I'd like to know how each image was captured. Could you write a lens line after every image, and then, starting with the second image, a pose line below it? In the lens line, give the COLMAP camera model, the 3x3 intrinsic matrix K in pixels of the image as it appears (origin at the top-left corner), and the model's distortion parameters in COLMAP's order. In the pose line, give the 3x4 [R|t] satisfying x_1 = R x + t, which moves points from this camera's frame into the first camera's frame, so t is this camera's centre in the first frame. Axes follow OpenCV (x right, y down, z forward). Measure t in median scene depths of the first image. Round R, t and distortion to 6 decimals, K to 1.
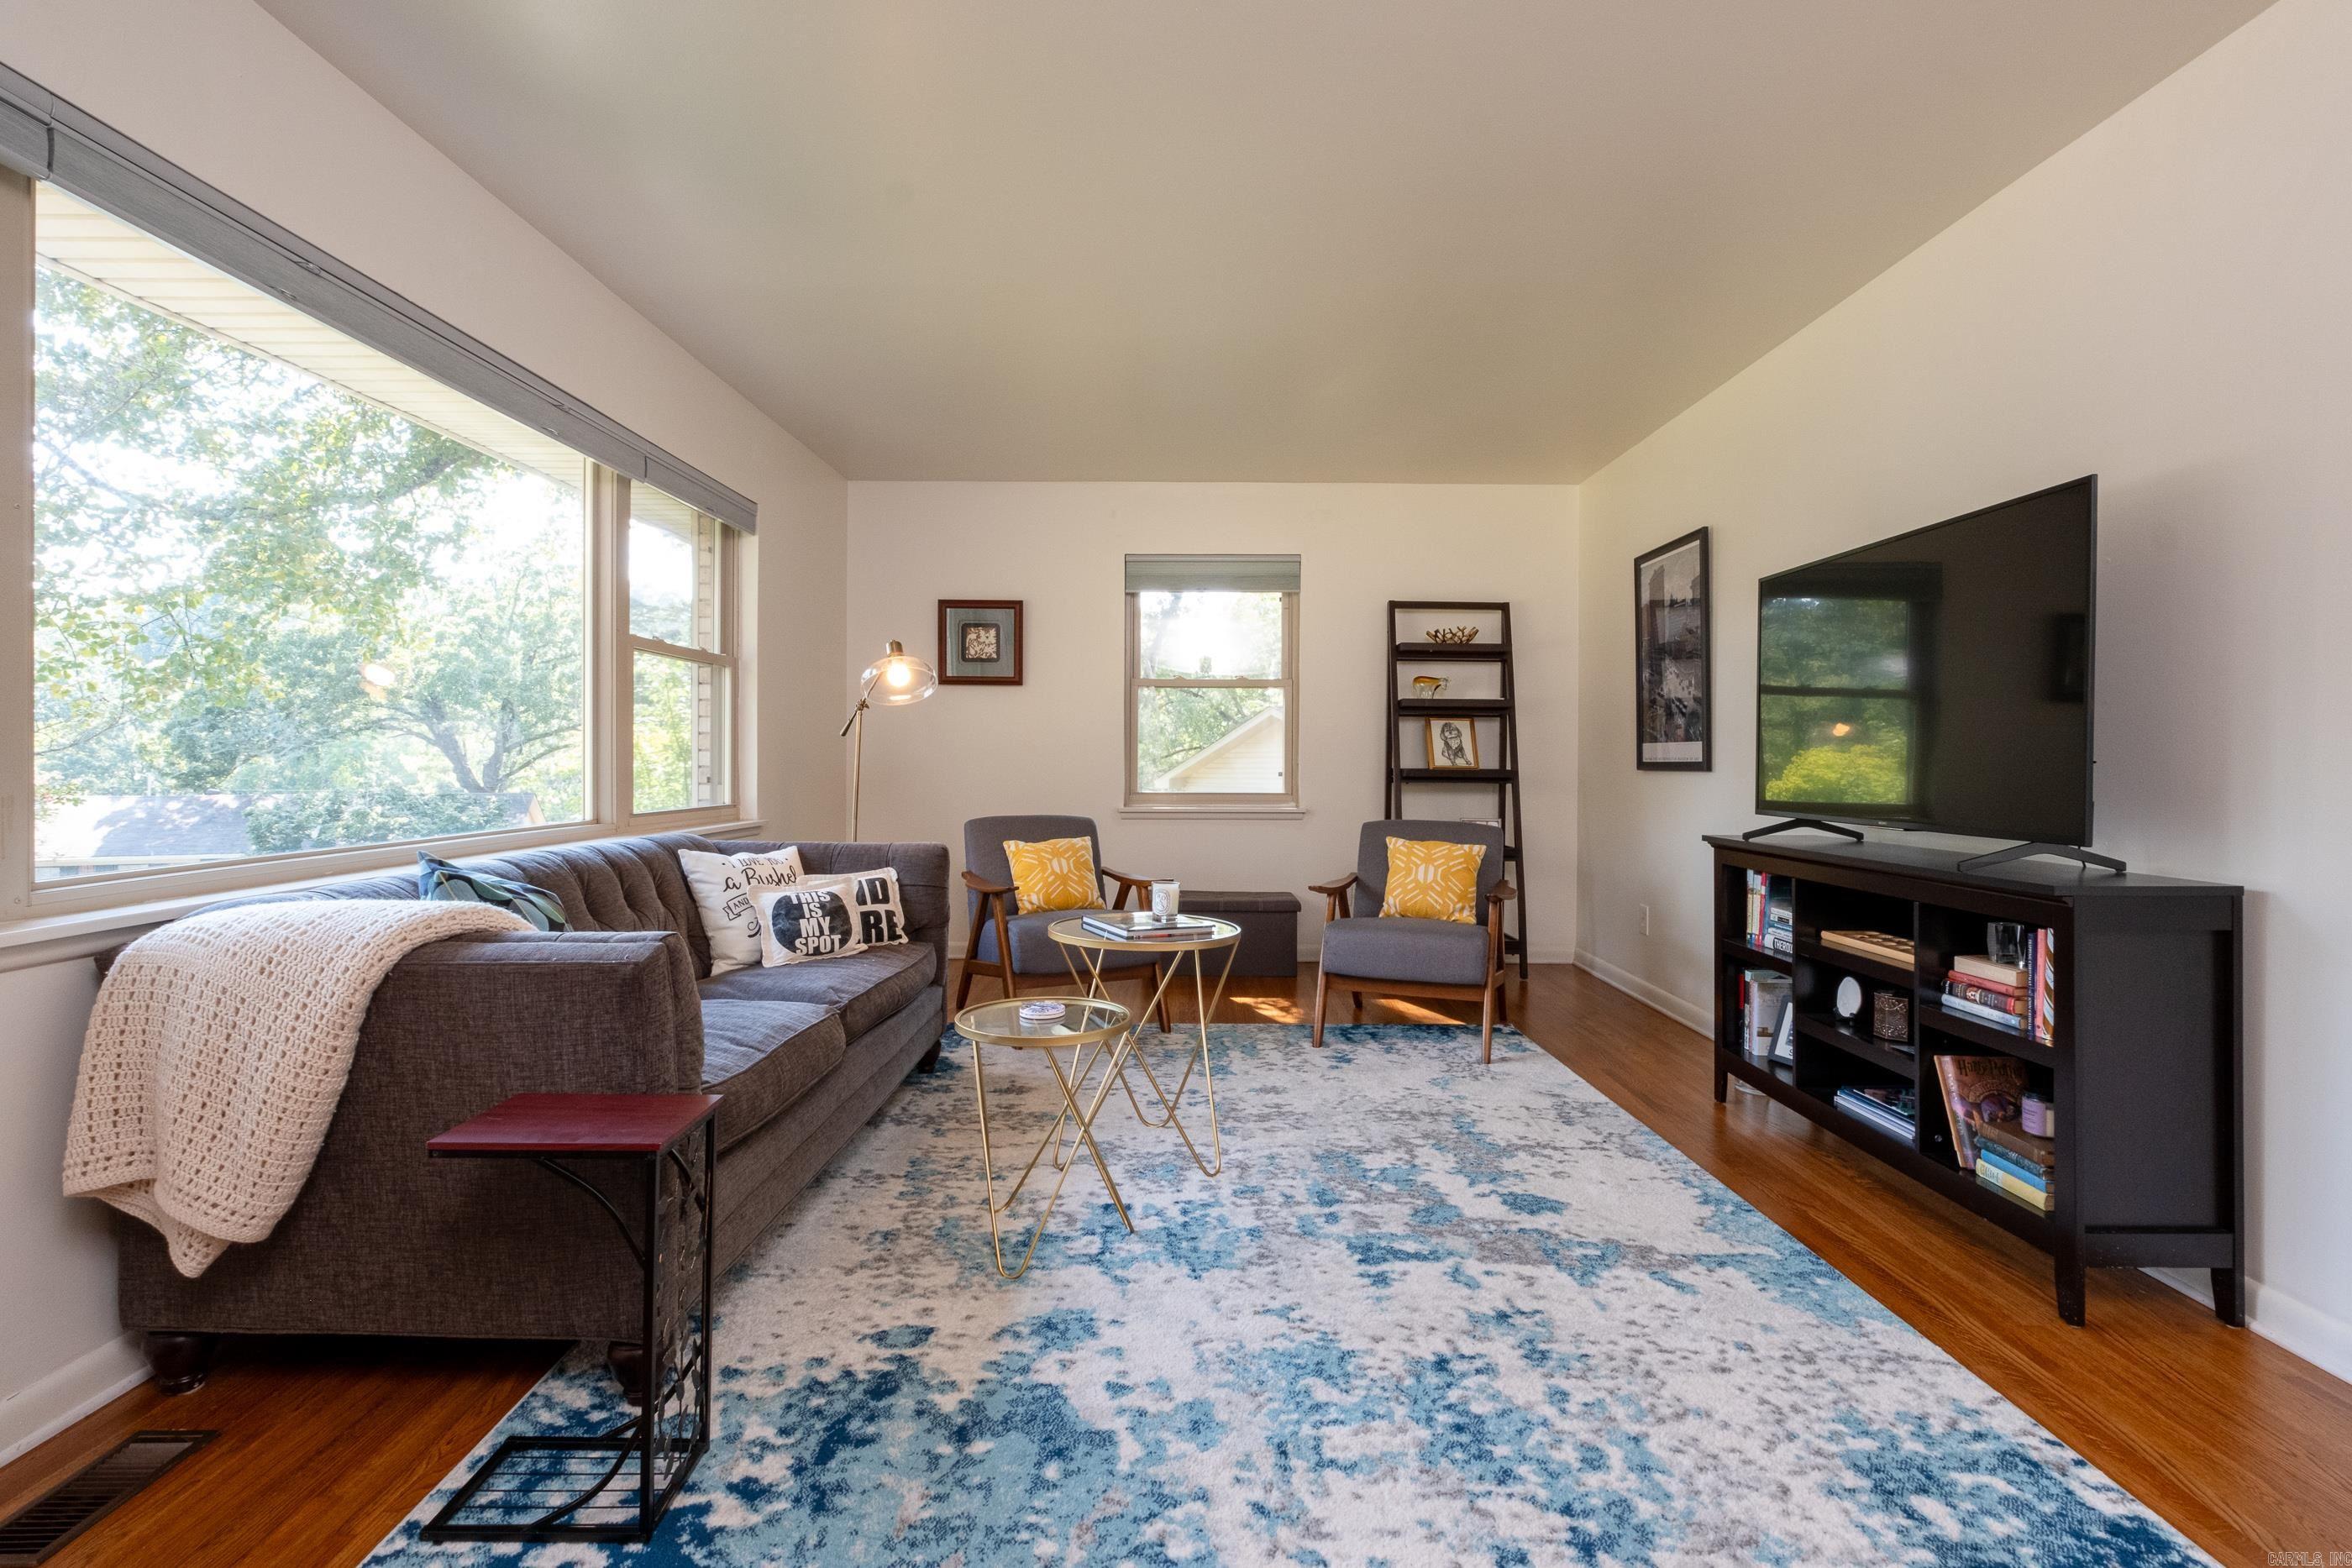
lens RADIAL K [[1114.7, 0, 1167.8], [0, 1114.7, 751.9], [0, 0, 1]] dist [0.003455, -0.006130]
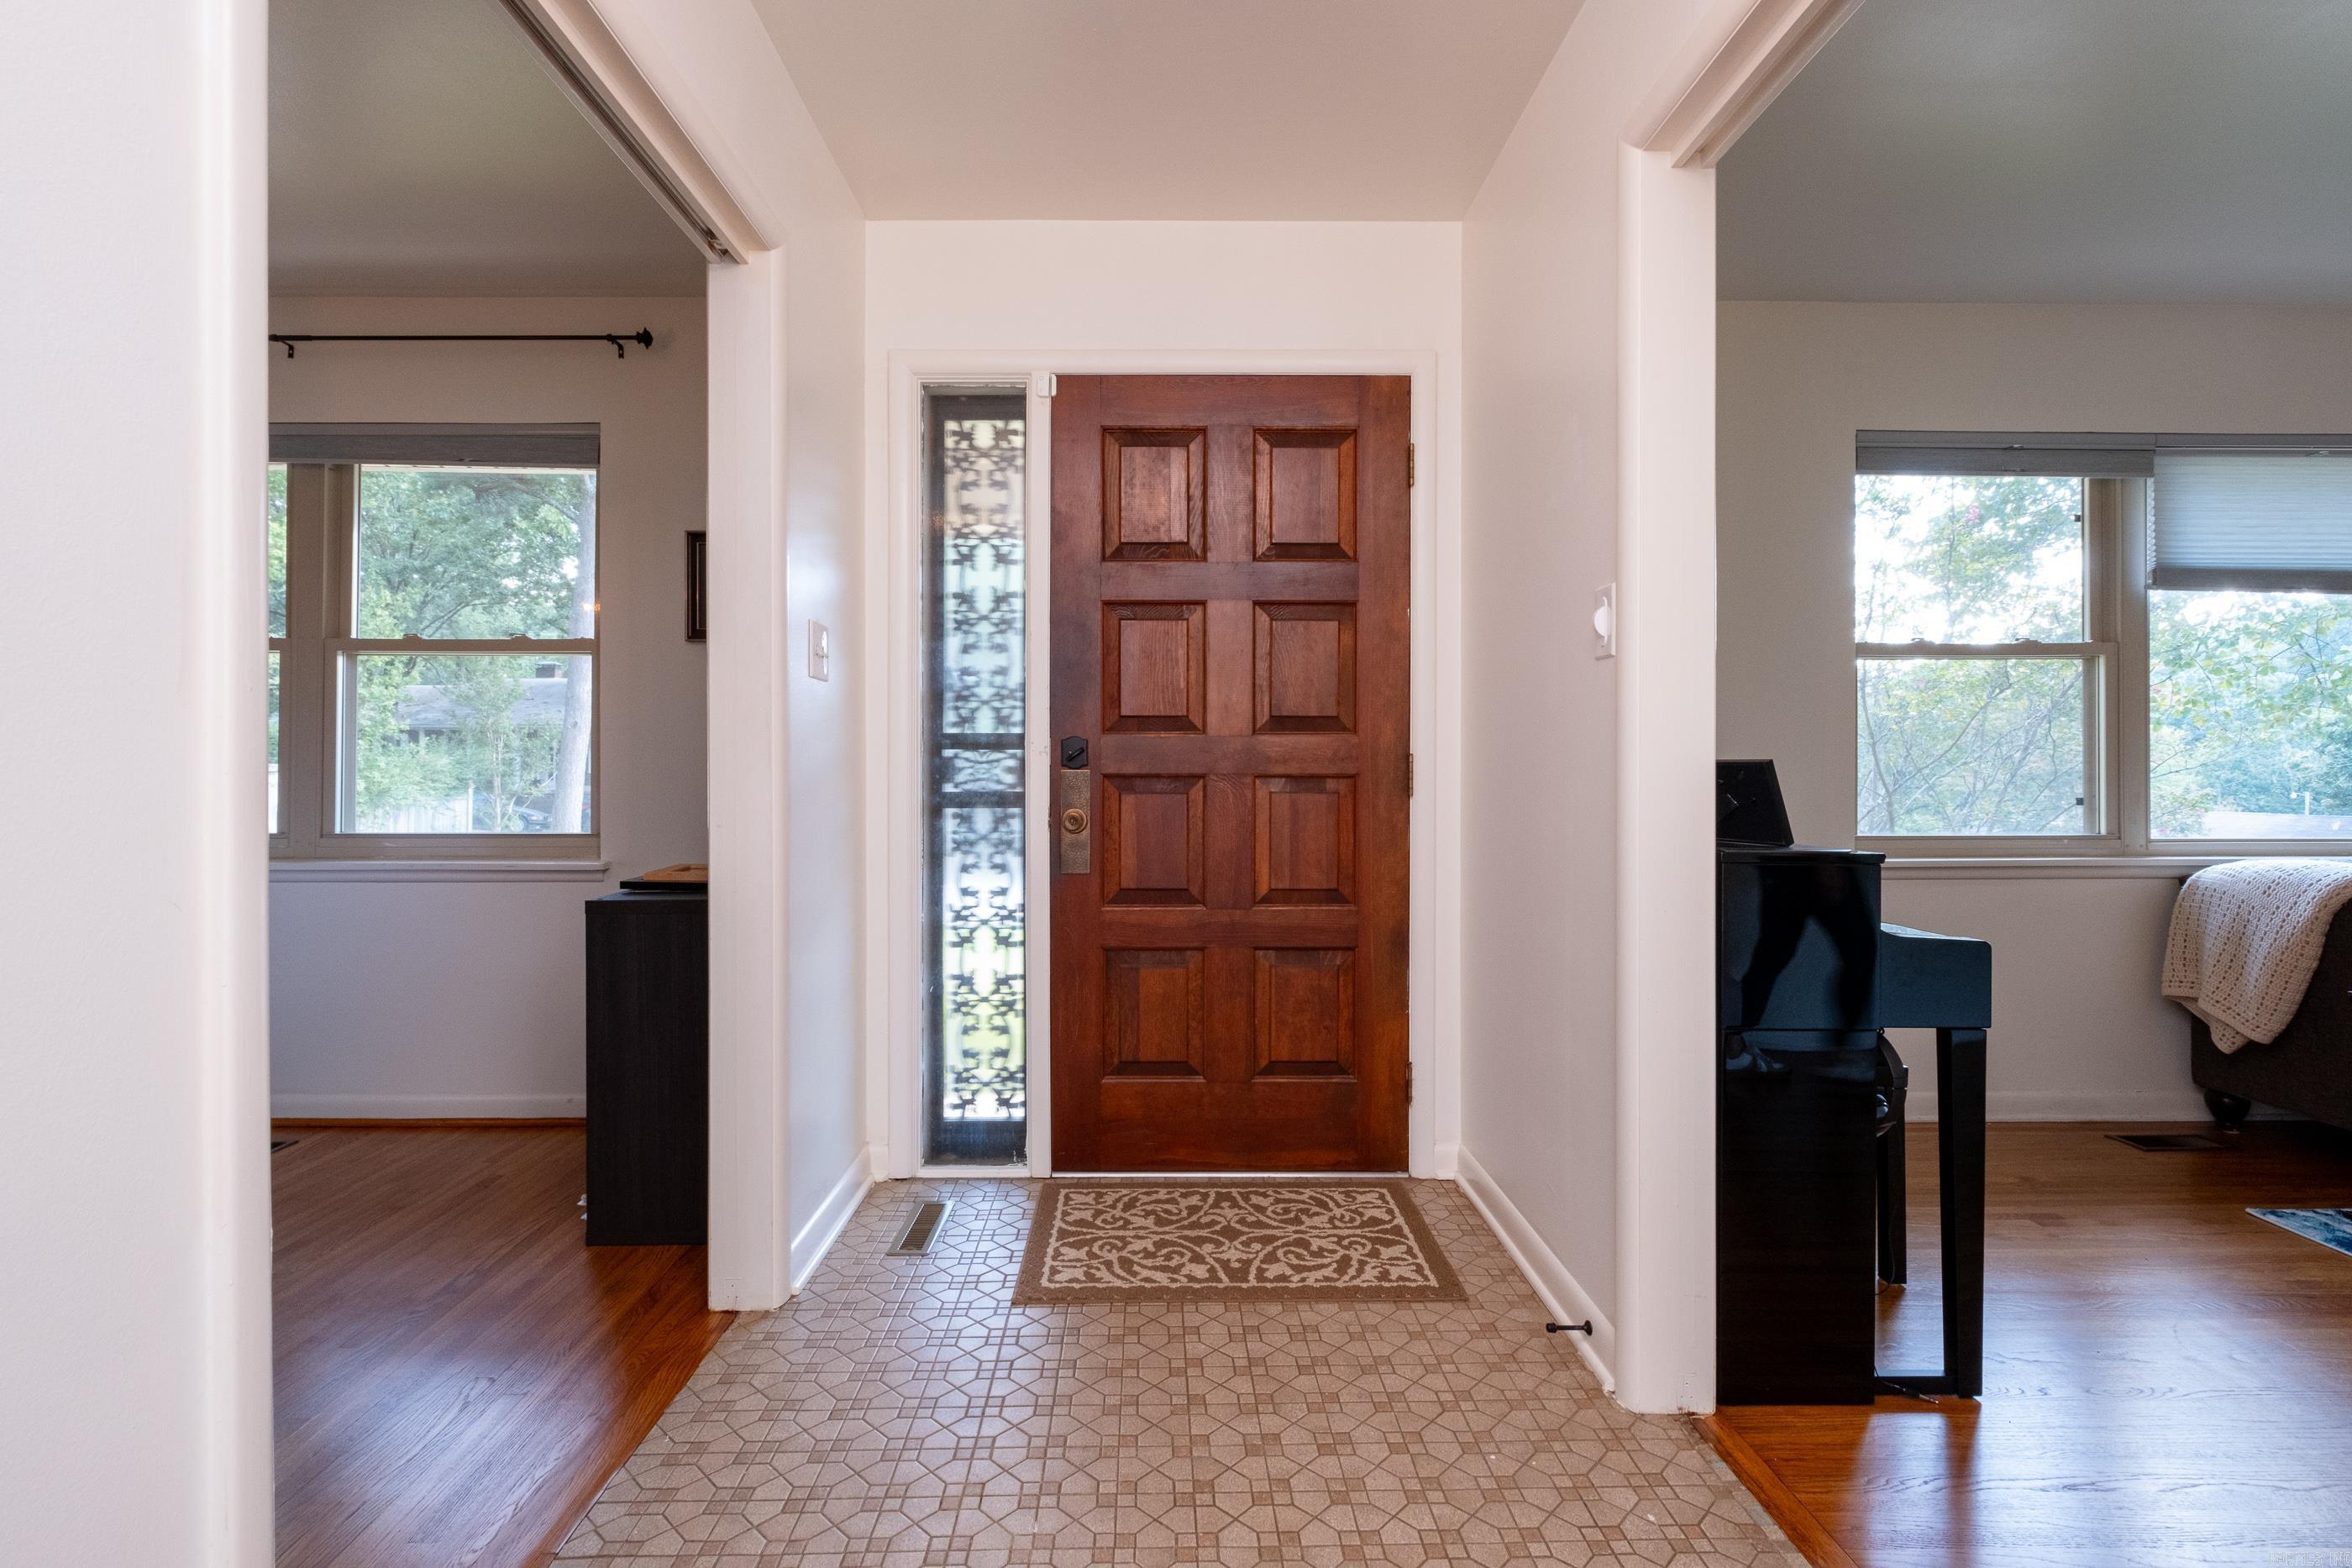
lens RADIAL K [[1118.0, 0, 1179.7], [0, 1118.0, 770.7], [0, 0, 1]] dist [0.002175, -0.000830]
pose [[0.038871, -0.003654, -0.999238, 0.605682], [0.003679, 0.999987, -0.003514, 0.000004], [0.999237, -0.003539, 0.038884, -0.535058]]
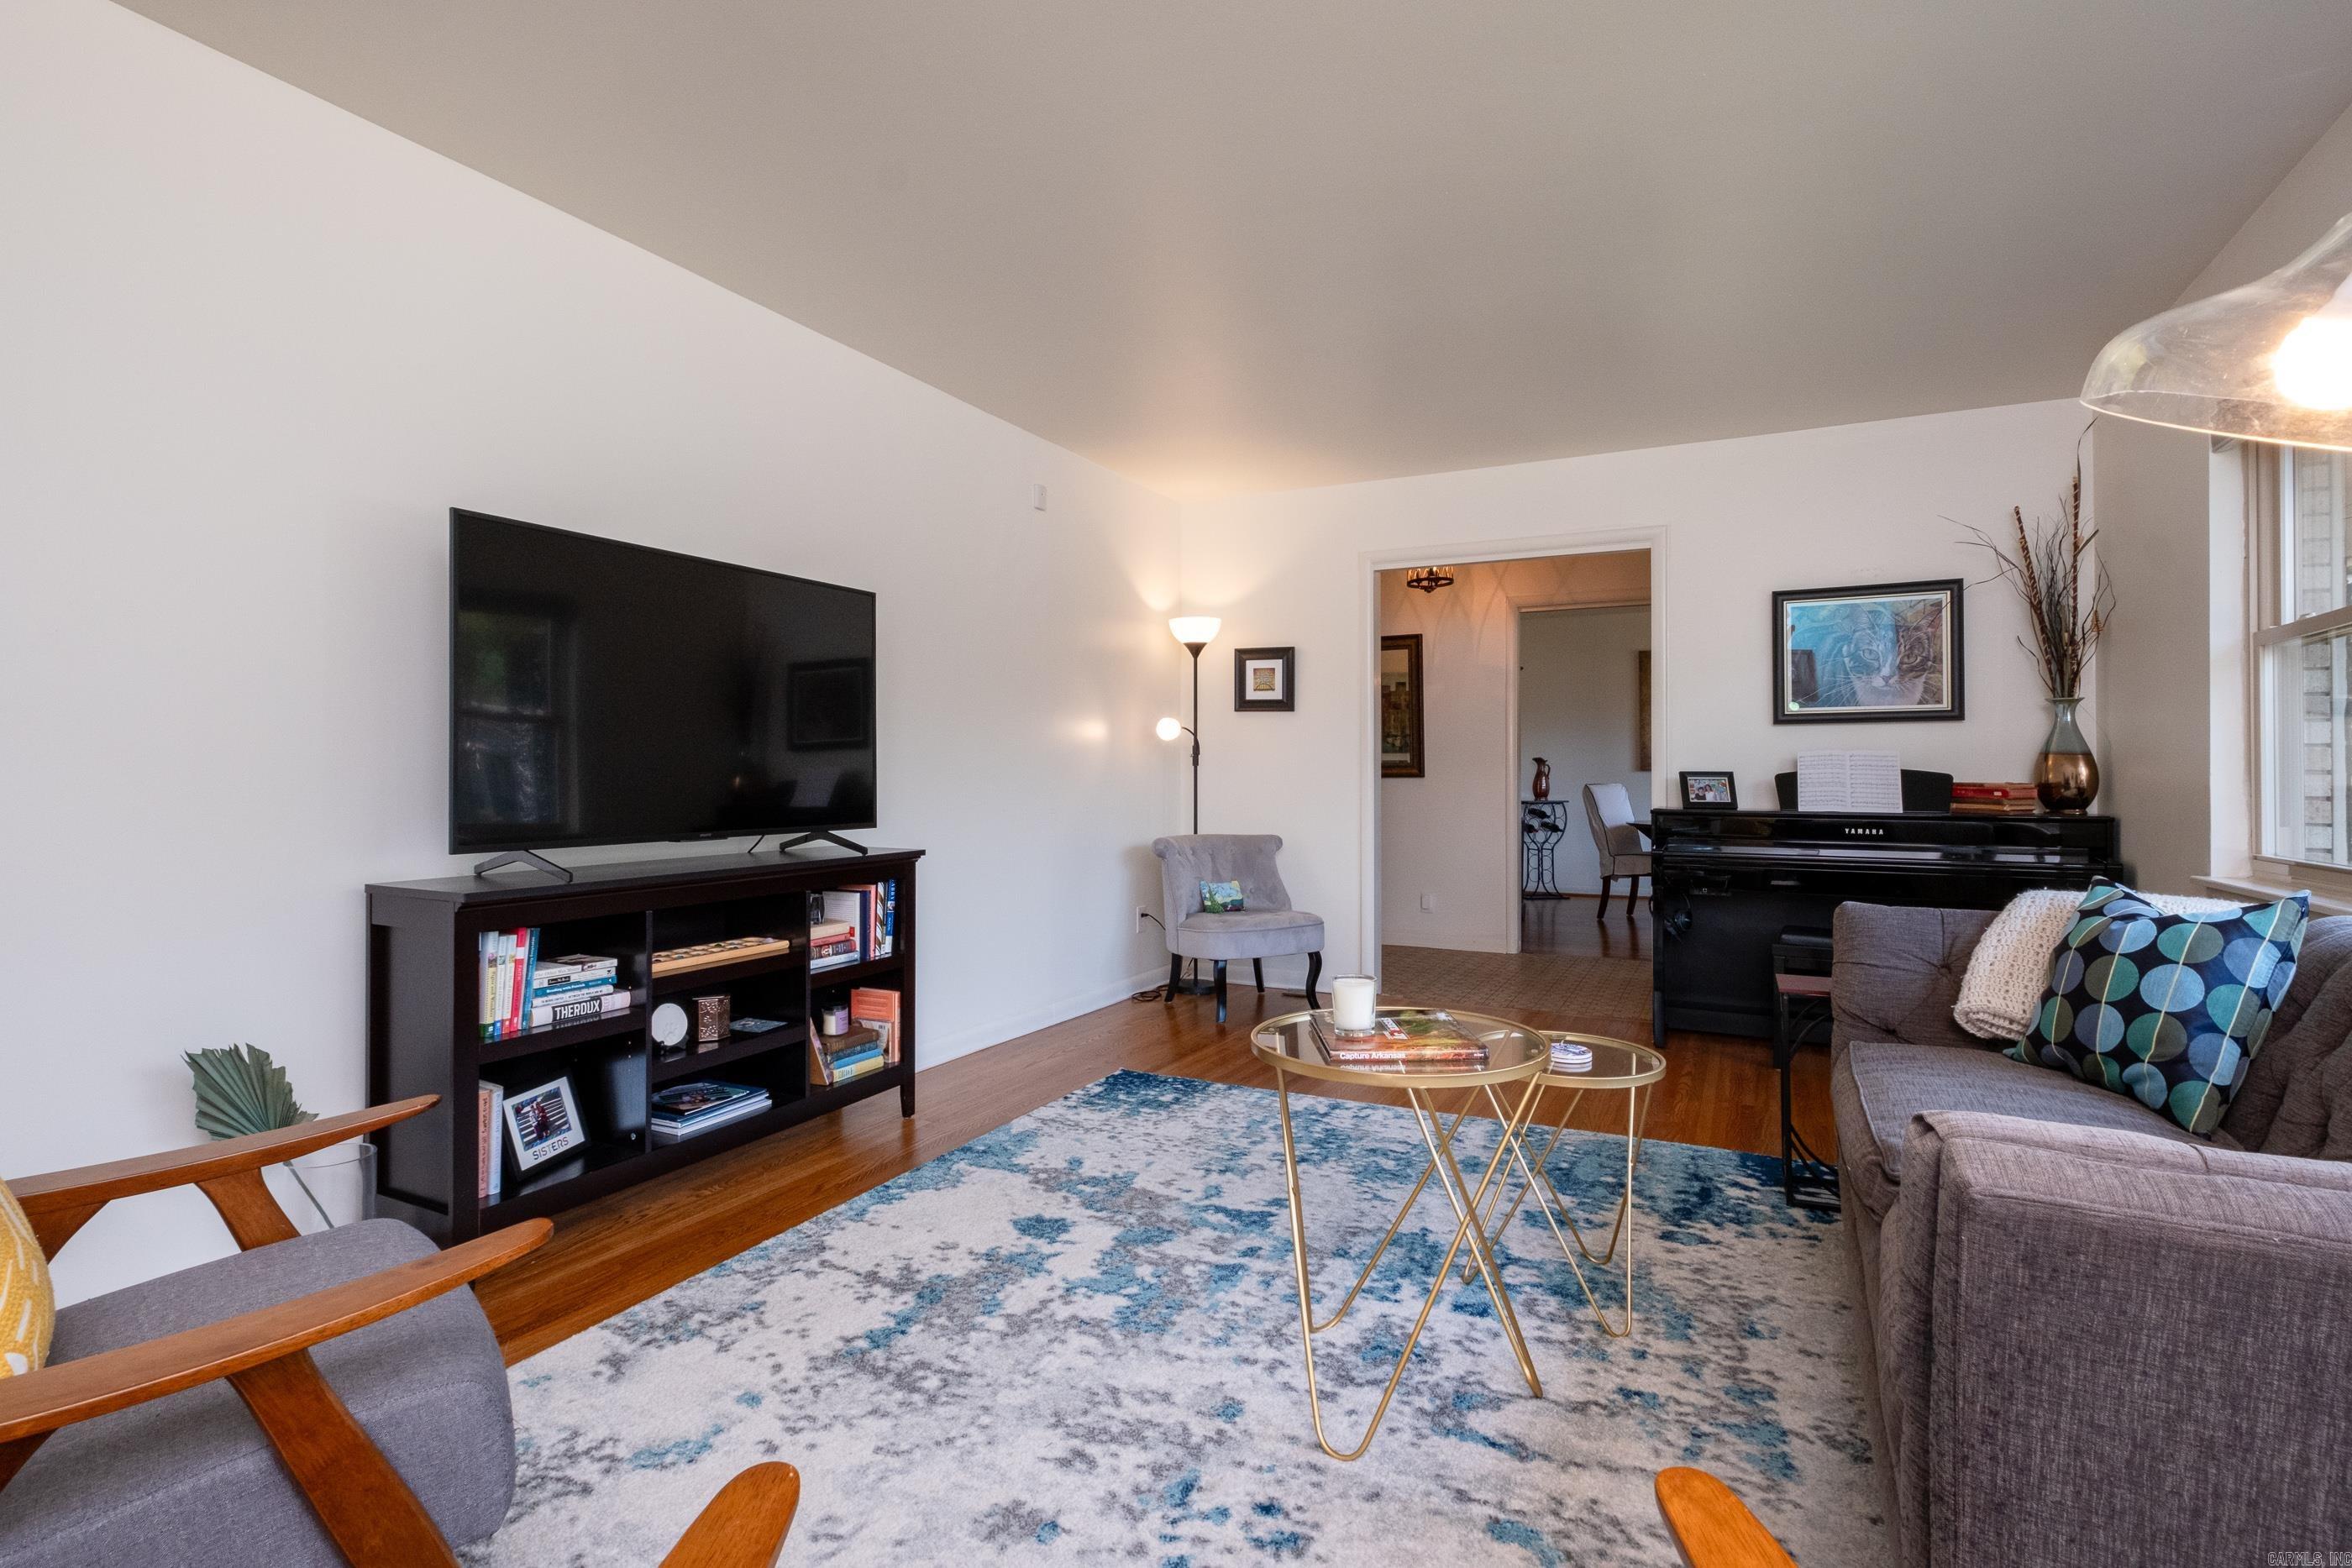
lens RADIAL K [[1118.0, 0, 1179.7], [0, 1118.0, 770.7], [0, 0, 1]] dist [0.002175, -0.000830]
pose [[-0.895824, -0.006587, 0.444360, -0.225401], [-0.008735, 0.999958, -0.002788, 0.004081], [-0.444323, -0.006379, -0.895844, 1.888671]]
